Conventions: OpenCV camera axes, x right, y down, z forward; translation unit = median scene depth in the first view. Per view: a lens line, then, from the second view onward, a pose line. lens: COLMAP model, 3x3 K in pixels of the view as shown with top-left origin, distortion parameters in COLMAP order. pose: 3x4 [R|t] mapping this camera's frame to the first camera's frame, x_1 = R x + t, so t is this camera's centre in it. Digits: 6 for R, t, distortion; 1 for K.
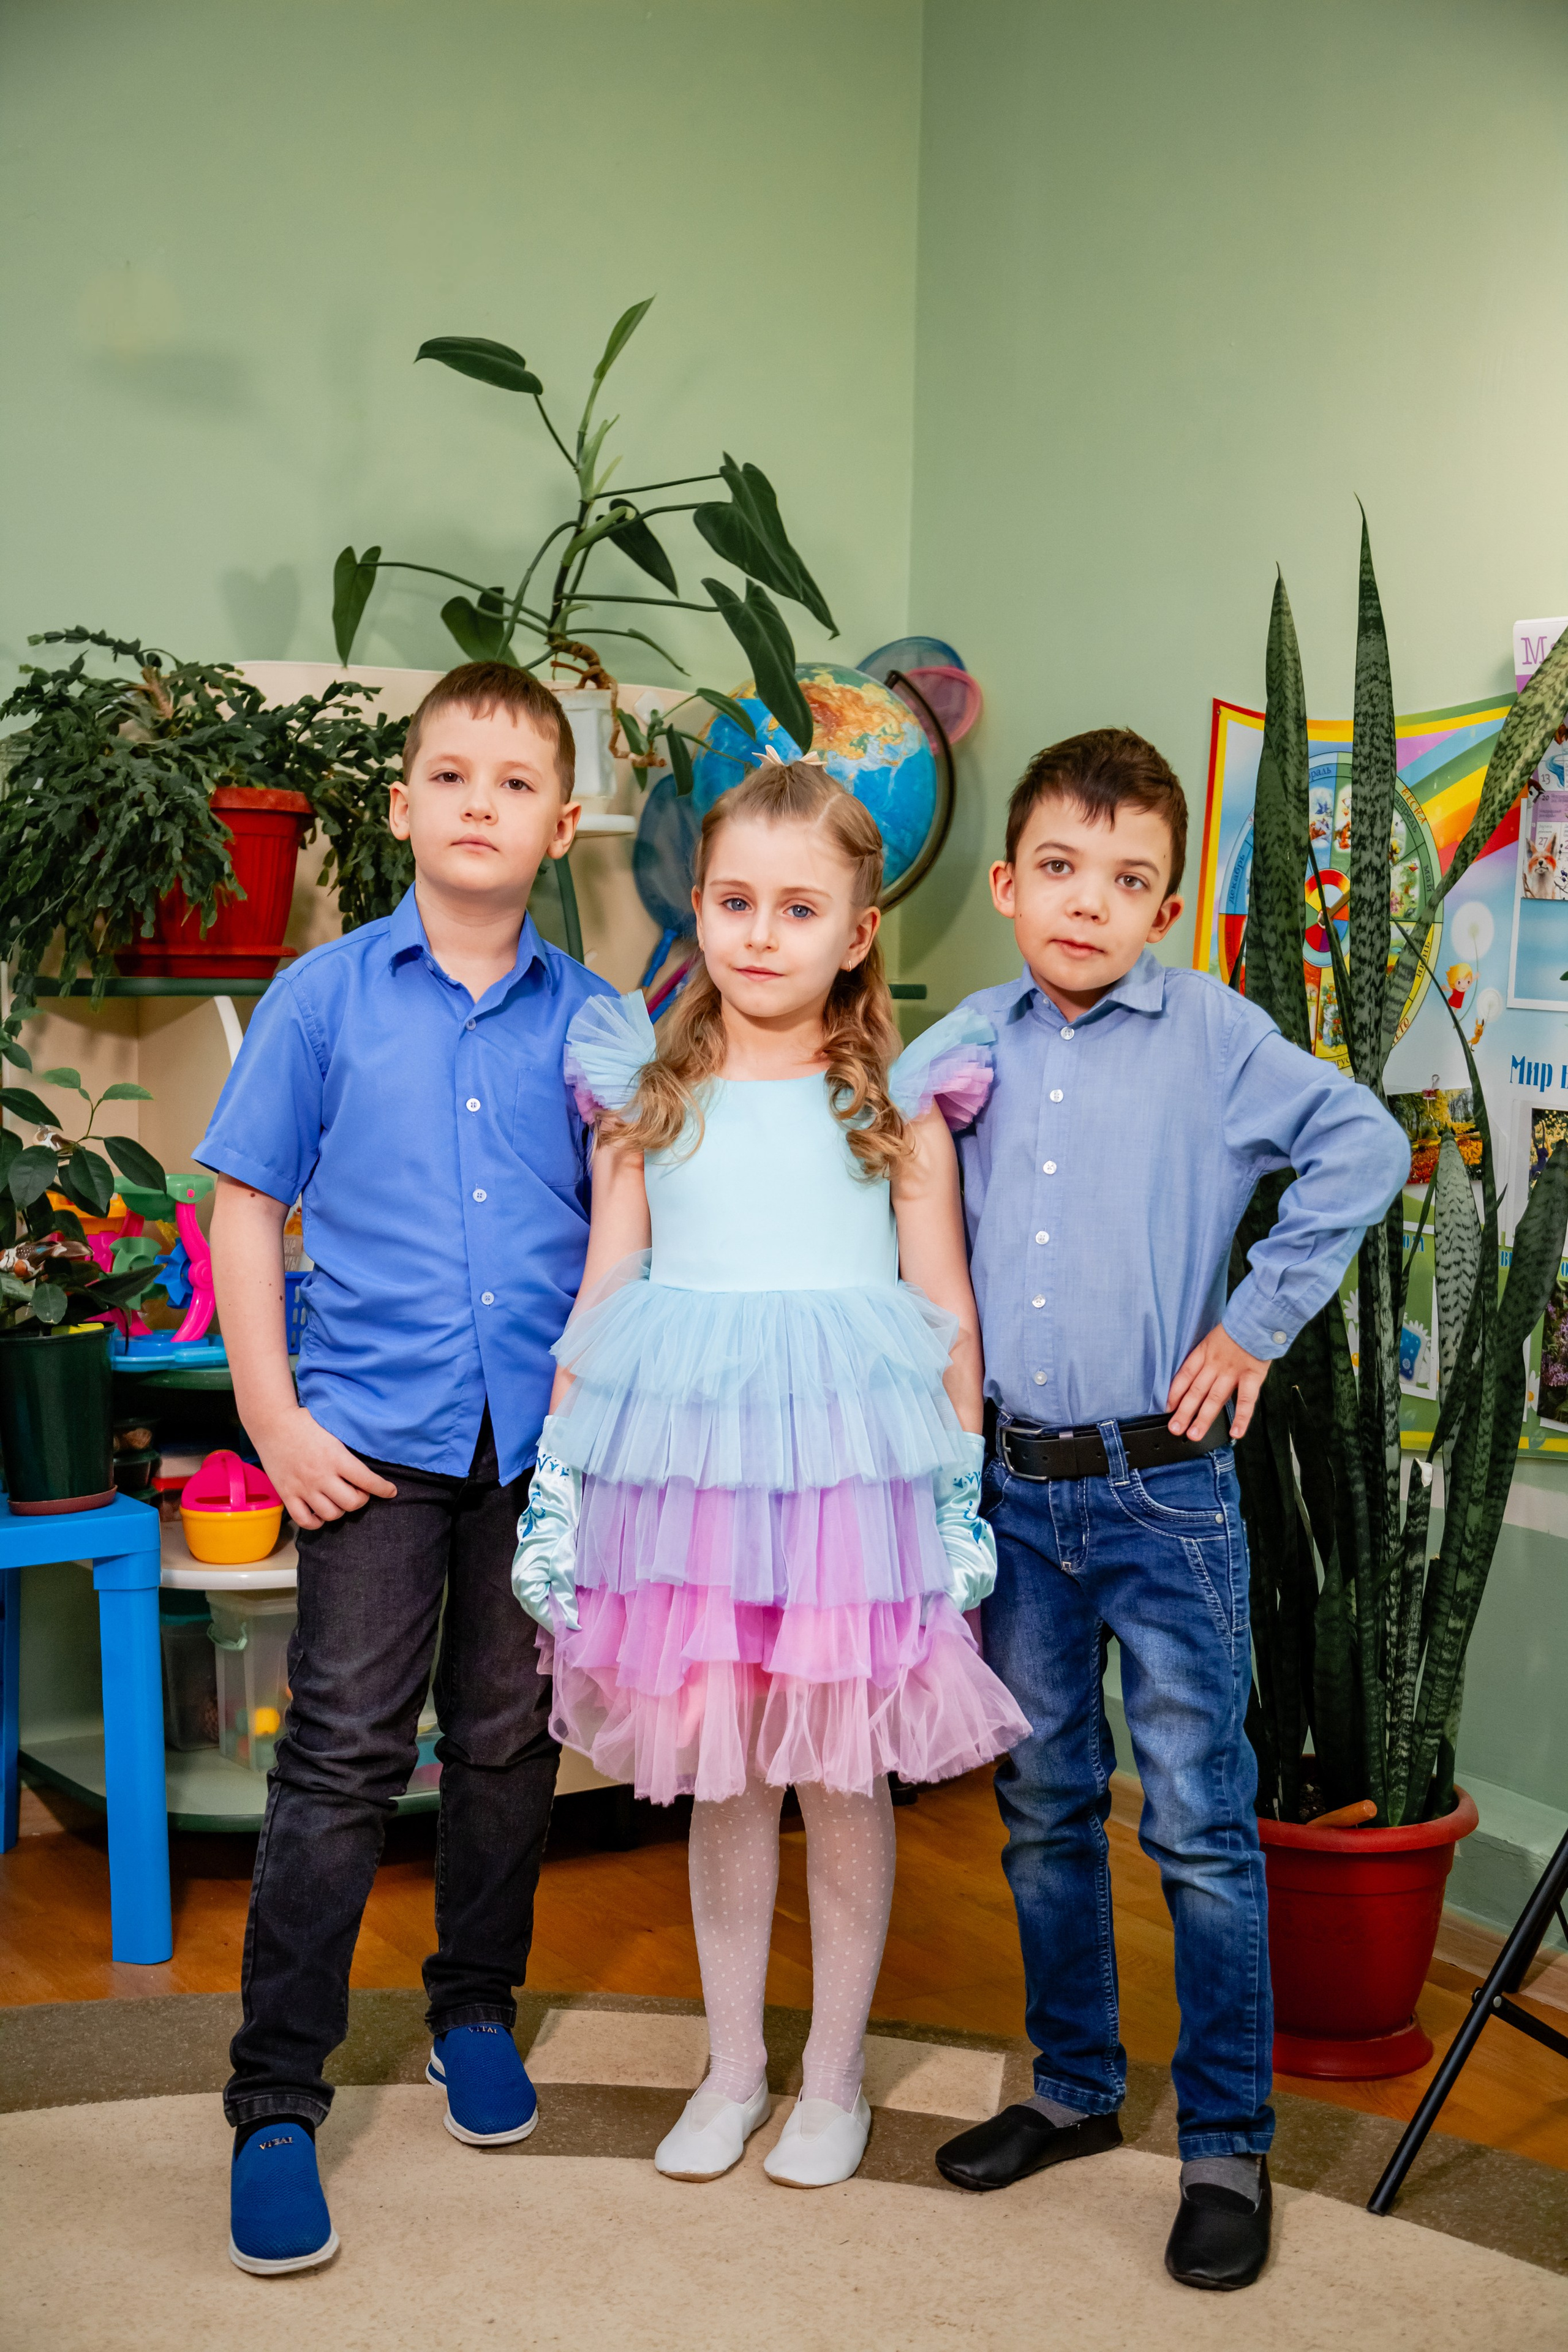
lens RADIAL K [[3123.6, 0, 777.7], [0, 3123.6, 1203.9], [0, 0, 1]] dist [0.101510, 0.105621]
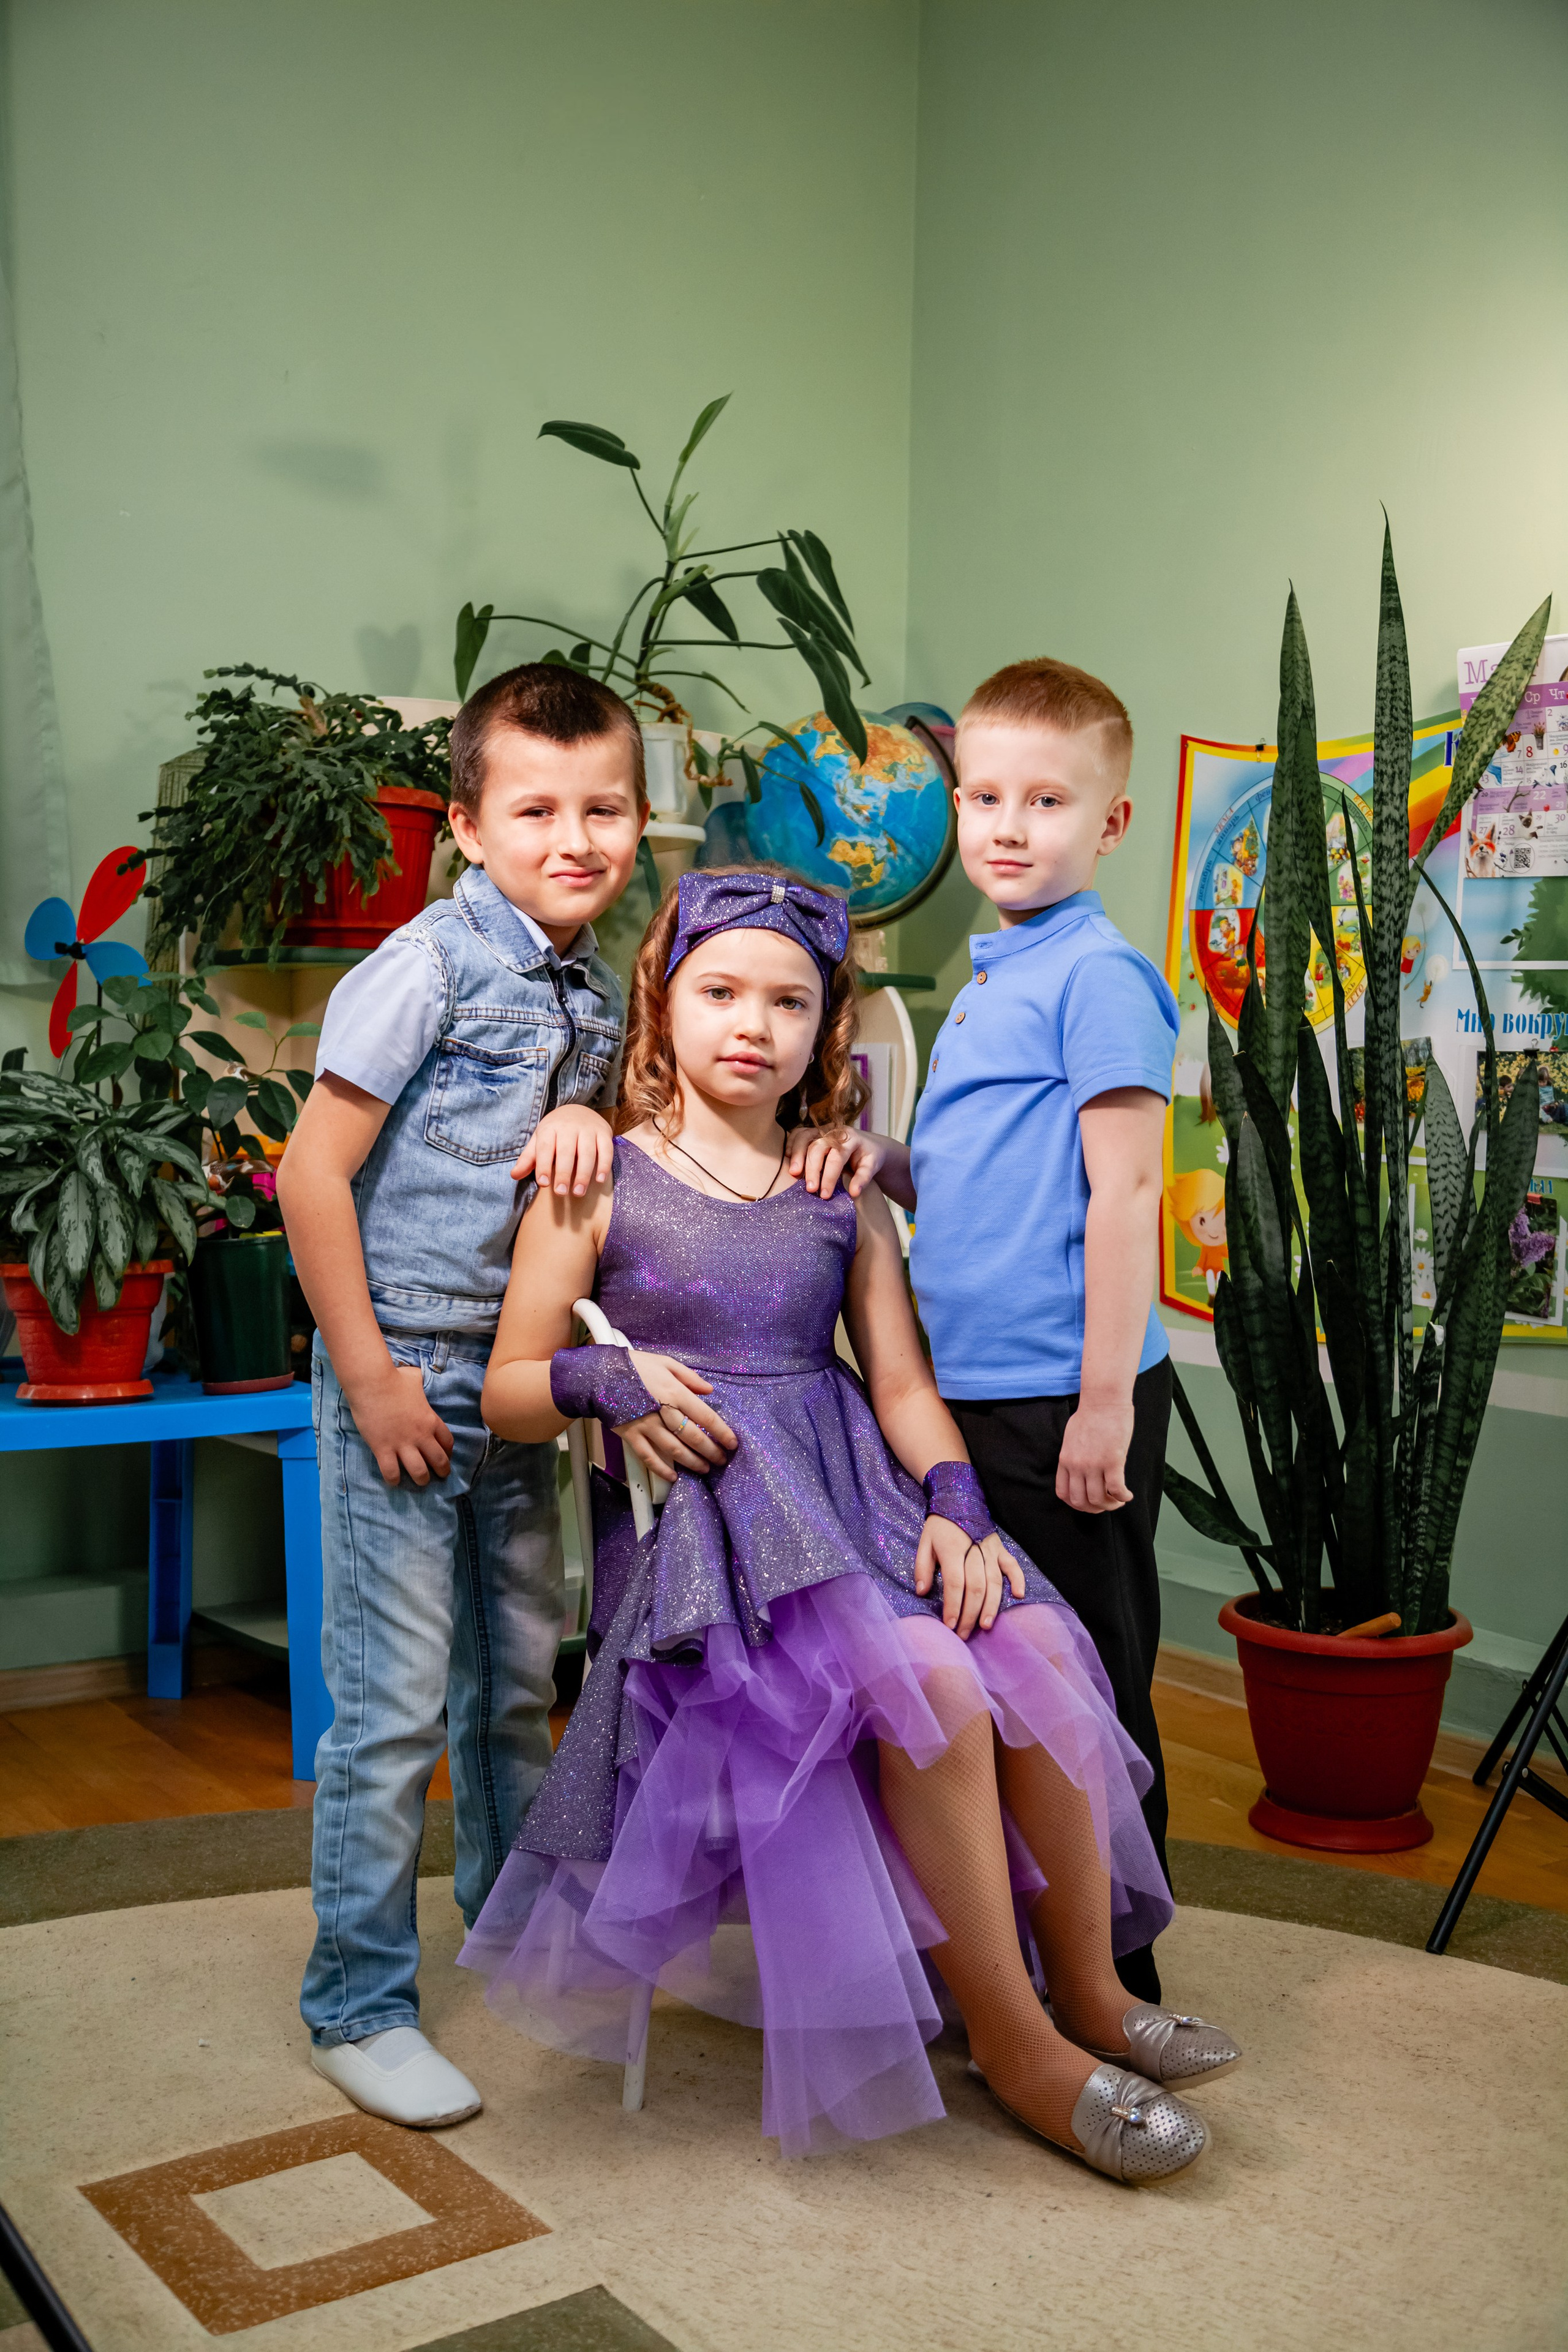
lens RADIAL K [[2421.4, 0, 778.4], [0, 2421.4, 1184.9], [0, 0, 1]] dist [0.009792, 0.051666]
pose [[0.998475, -0.003273, 0.055110, -0.080866], [0.005398, 0.999245, -0.038463, 0.056437], [-0.054943, 0.038702, 0.997739, 0.092167]]
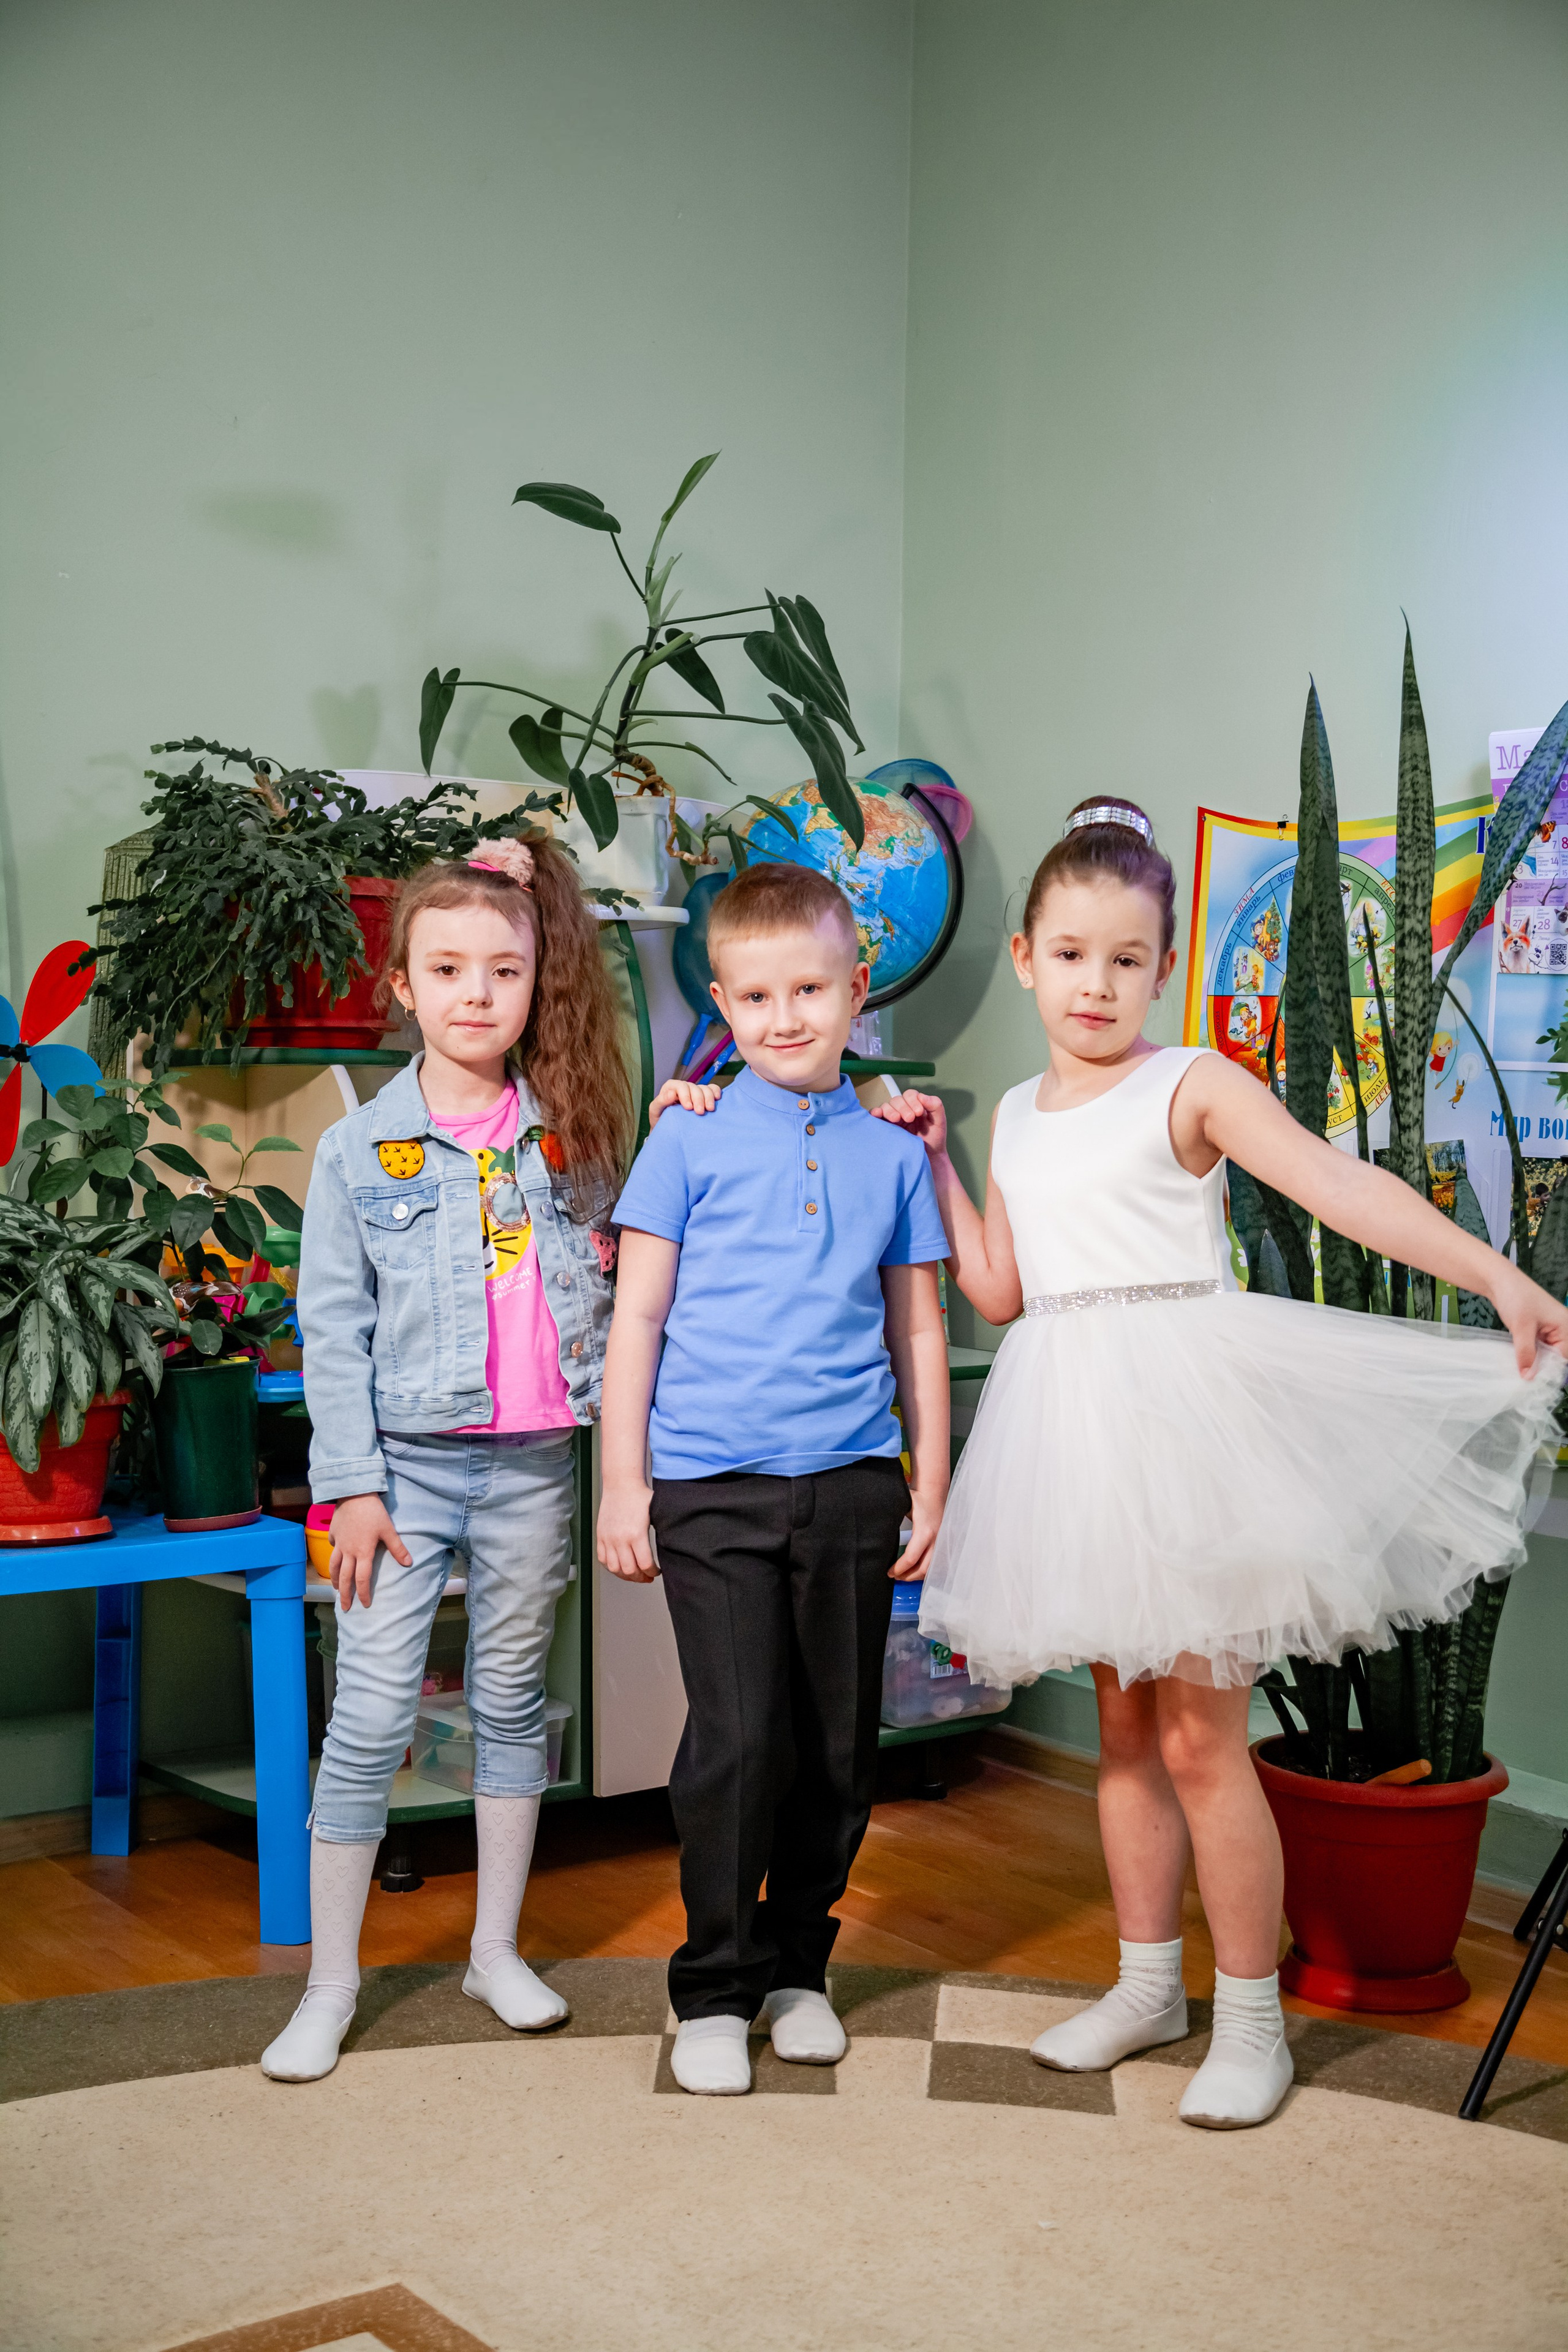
lens RADIAL K [[2852.2, 0, 787.4], [0, 2852.2, 1184.5], [0, 0, 1]] dist [0.075428, 0.061398]
pose [[0.997194, -0.005828, 0.074634, -0.101728], [0.009566, 0.998712, -0.049834, 0.029613], [-0.074247, 0.050409, 0.995965, -0.013788]]
